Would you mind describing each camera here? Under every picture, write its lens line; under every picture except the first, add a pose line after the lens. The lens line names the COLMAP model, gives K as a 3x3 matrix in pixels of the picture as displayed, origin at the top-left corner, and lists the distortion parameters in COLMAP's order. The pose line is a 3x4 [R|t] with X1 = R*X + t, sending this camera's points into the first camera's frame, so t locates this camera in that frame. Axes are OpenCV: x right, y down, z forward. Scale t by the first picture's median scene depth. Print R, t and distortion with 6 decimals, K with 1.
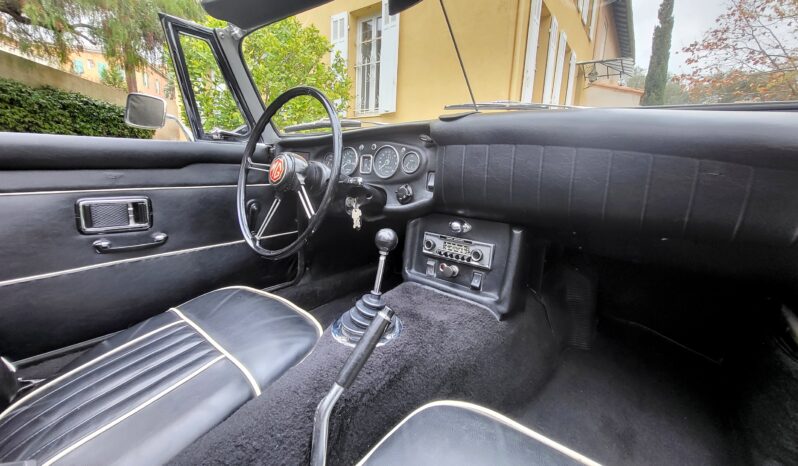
lens RADIAL K [[329.5, 0, 395.5], [0, 329.5, 225.3], [0, 0, 1]] dist [0.012697, -0.001877]
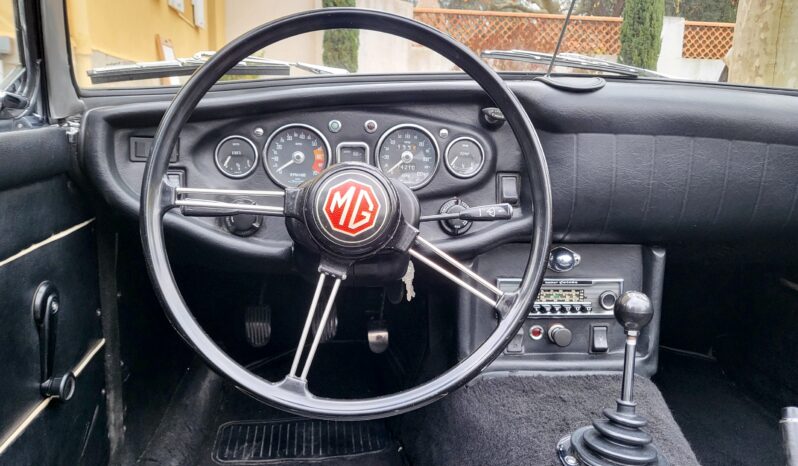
lens RADIAL K [[654.3, 0, 407.3], [0, 654.3, 232.6], [0, 0, 1]] dist [-0.008480, 0.042608]
pose [[0.704034, -0.151855, 0.693740, -0.846419], [0.127280, 0.988035, 0.087105, -0.189816], [-0.698667, 0.026974, 0.714938, 0.336327]]
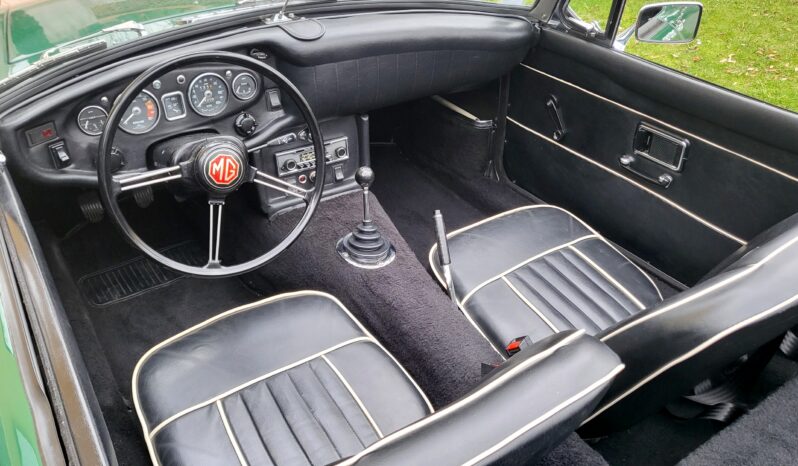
lens RADIAL K [[654.3, 0, 398.3], [0, 654.3, 226.2], [0, 0, 1]] dist [-0.008480, 0.042608]
pose [[0.286324, -0.539387, 0.791884, -1.443310], [0.166515, 0.841923, 0.513263, -0.731782], [-0.943553, -0.015099, 0.330878, 0.103136]]
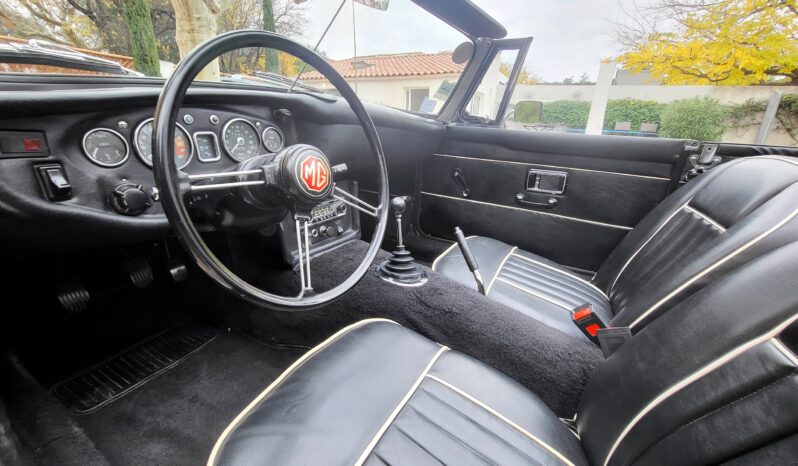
lens RADIAL K [[329.5, 0, 395.4], [0, 329.5, 226.1], [0, 0, 1]] dist [0.012697, -0.001877]
pose [[-0.145357, -0.338139, 0.929803, -0.979684], [0.134269, 0.924348, 0.357146, -0.271324], [-0.980226, 0.176758, -0.088959, 0.870827]]
